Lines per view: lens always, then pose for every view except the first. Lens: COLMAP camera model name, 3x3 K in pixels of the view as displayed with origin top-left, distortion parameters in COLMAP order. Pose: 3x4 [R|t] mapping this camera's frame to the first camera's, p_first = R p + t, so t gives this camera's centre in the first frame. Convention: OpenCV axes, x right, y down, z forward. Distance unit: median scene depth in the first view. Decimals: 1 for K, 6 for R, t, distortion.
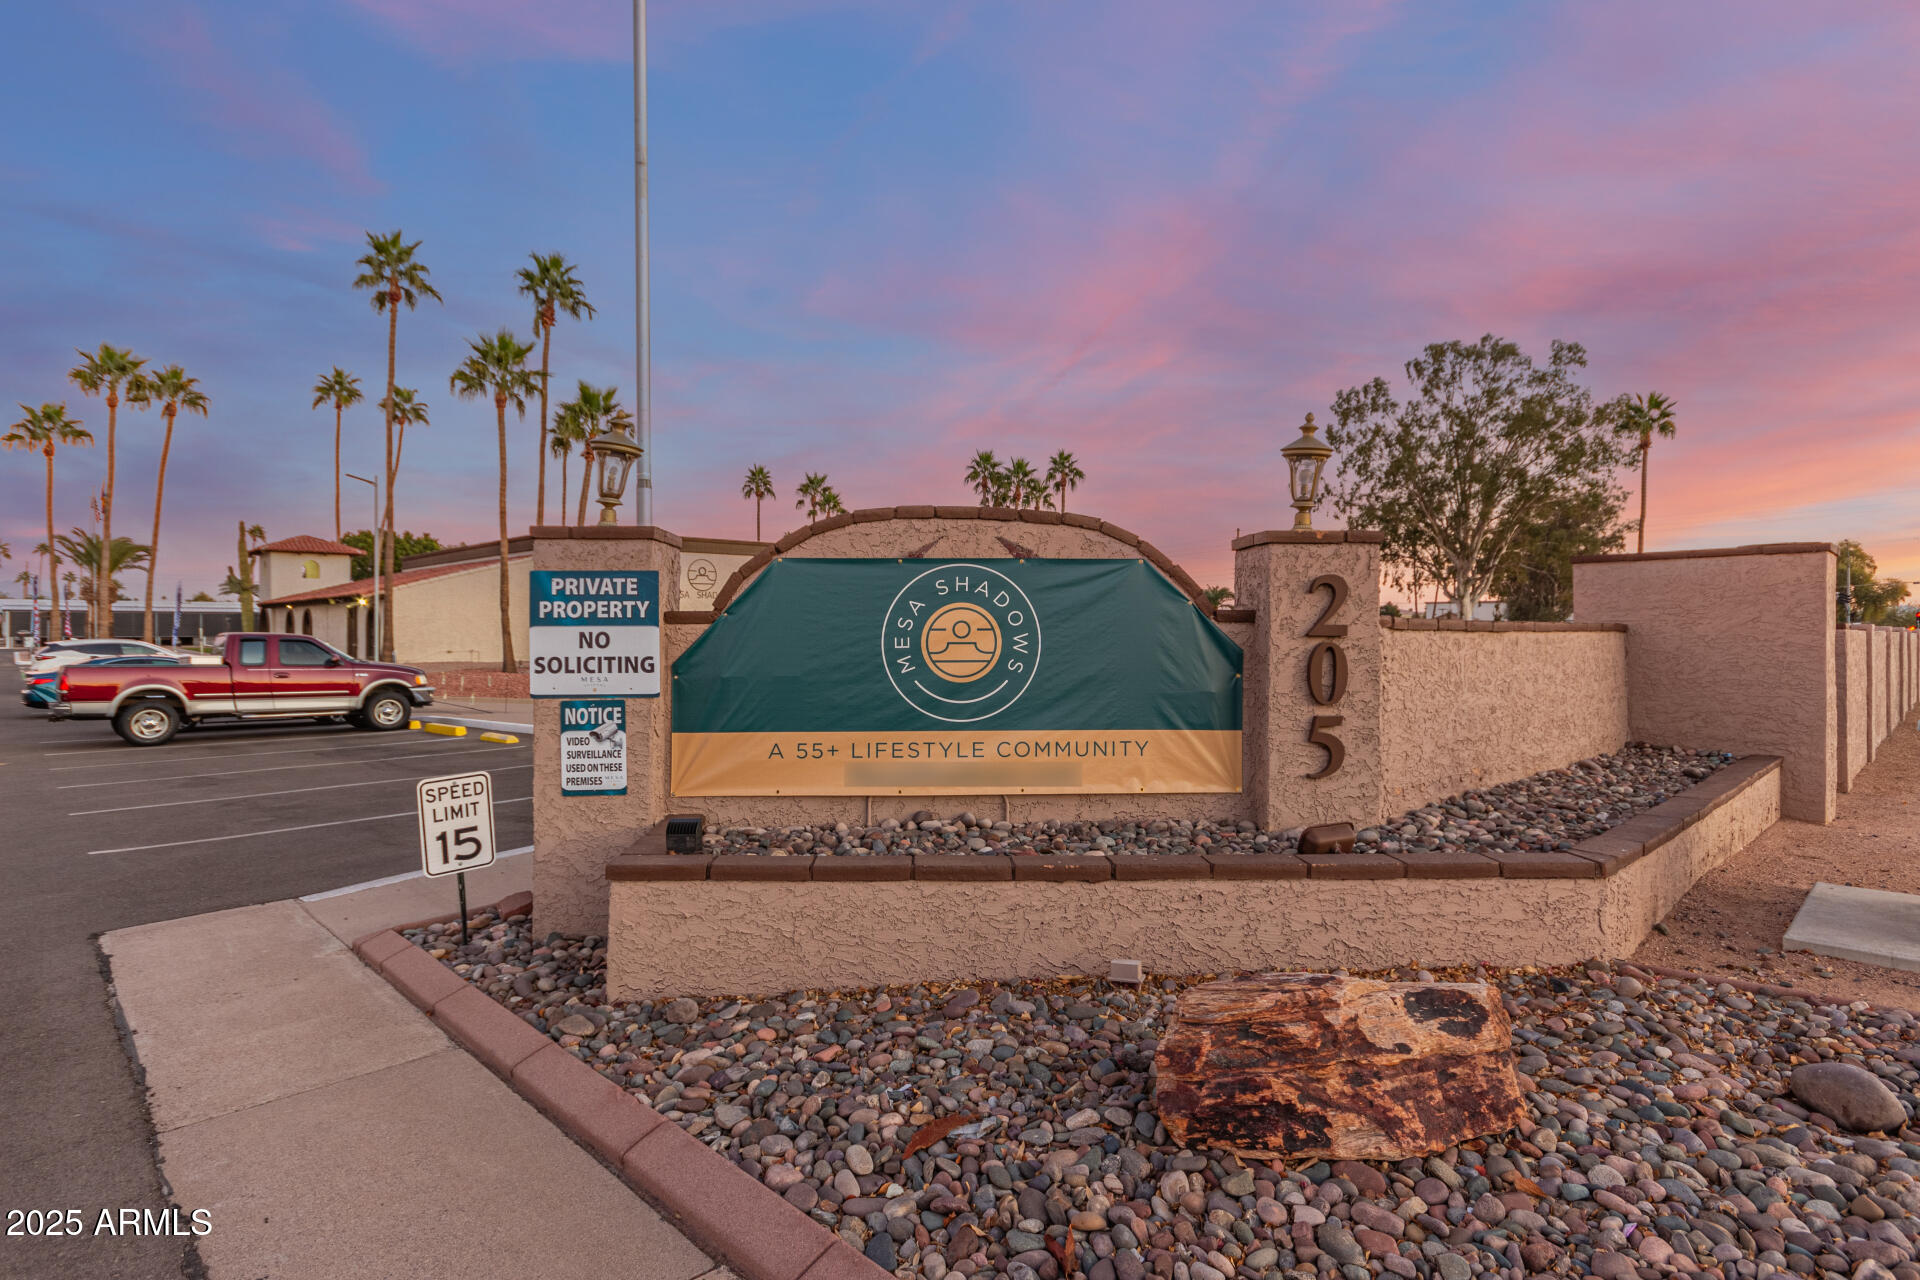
lens RADIAL K [[1018.1, 0, 960.0], [0, 1018.1, 640.0], [0, 0, 1]] dist [-0.000405, 0.000102]
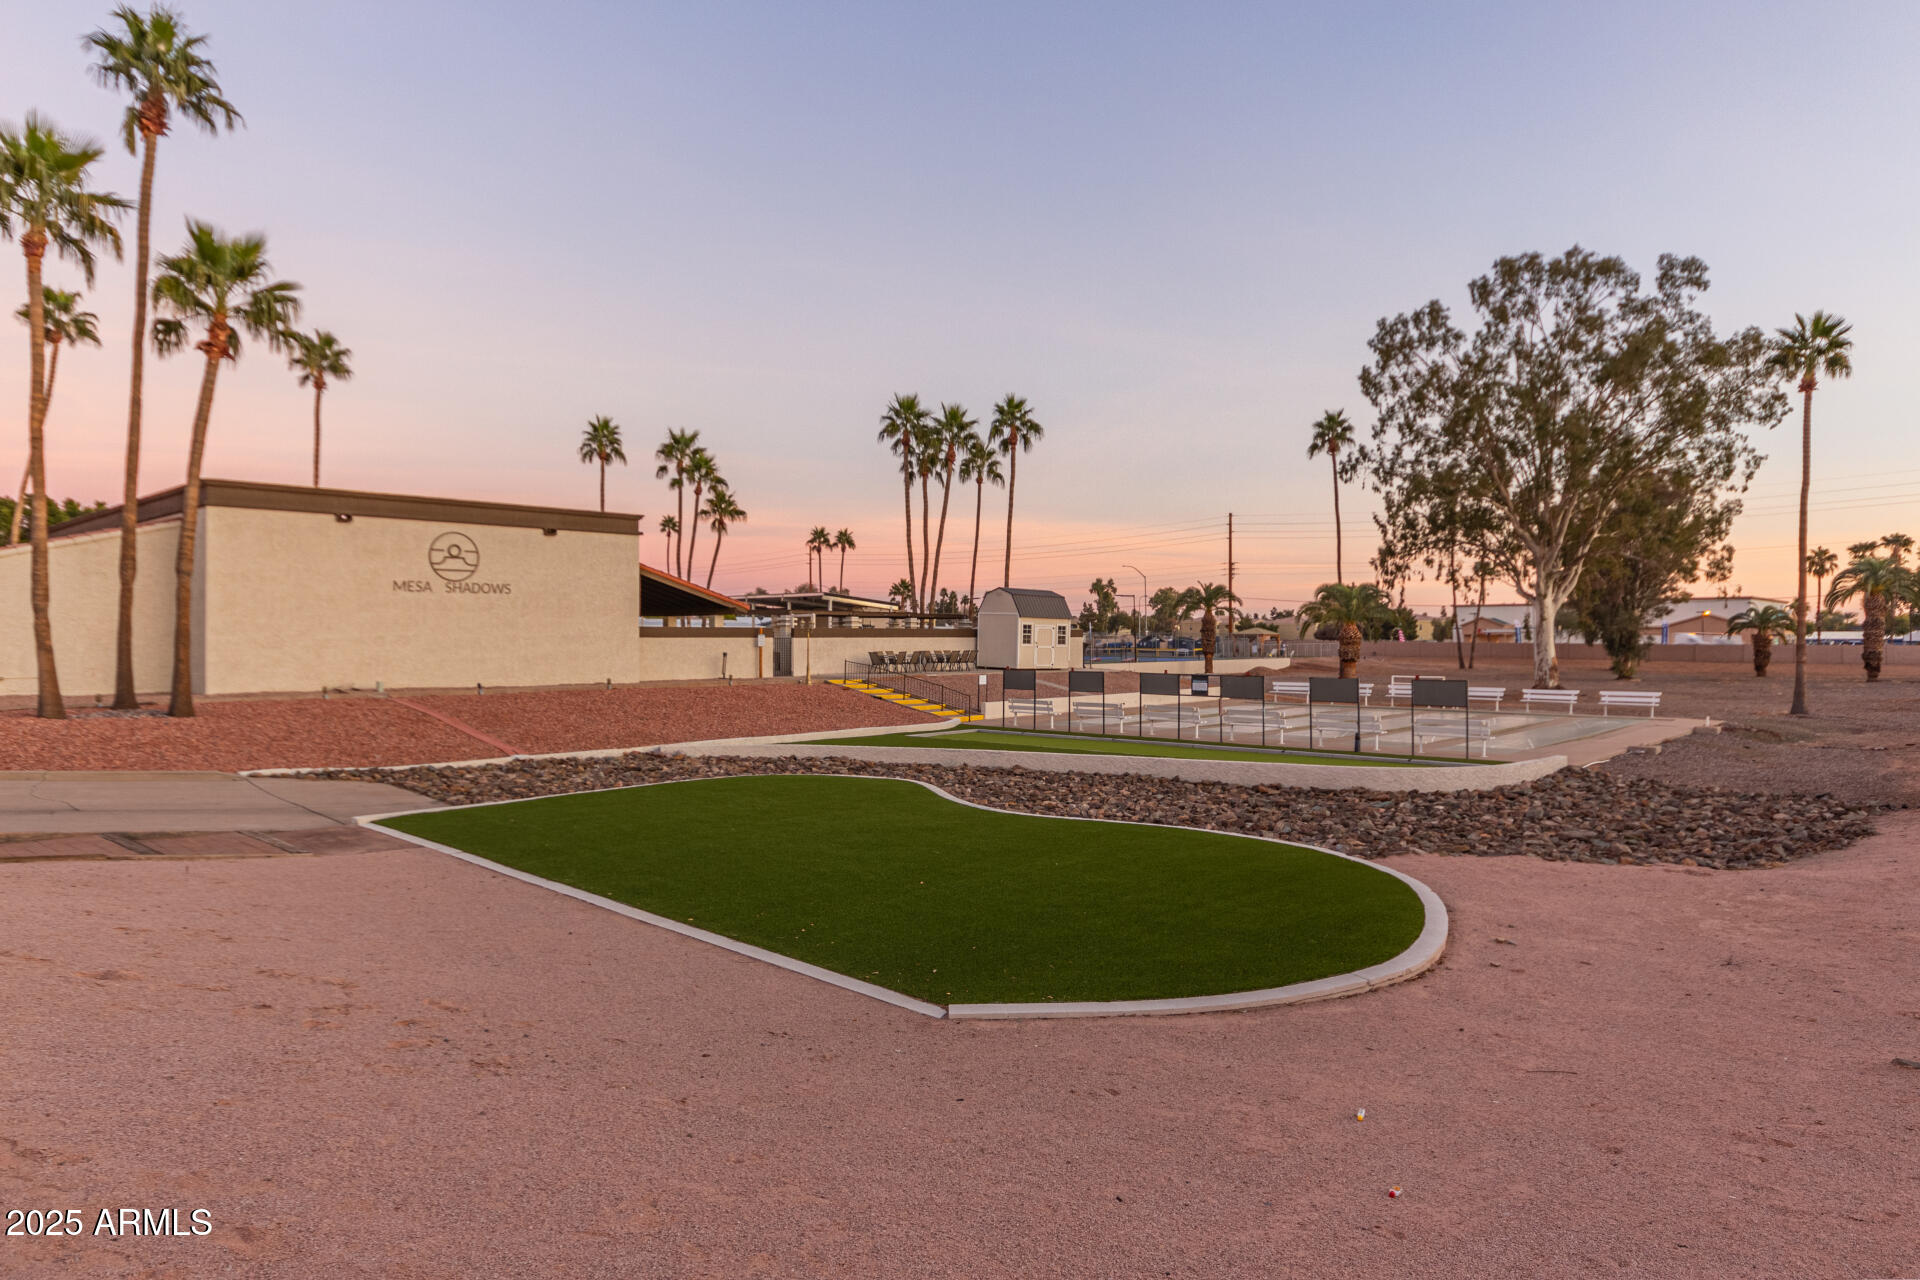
lens RADIAL K [[1136.6, 0, 960.0], [0, 1136.6, 640.0], [0, 0, 1]] dist [0.004034, 0.001250]
pose [[0.998662, -0.000692, 0.051712, 0.020746], [0.001133, 0.999963, -0.008499, -0.003166], [-0.051705, 0.008546, 0.998626, 0.185272]]
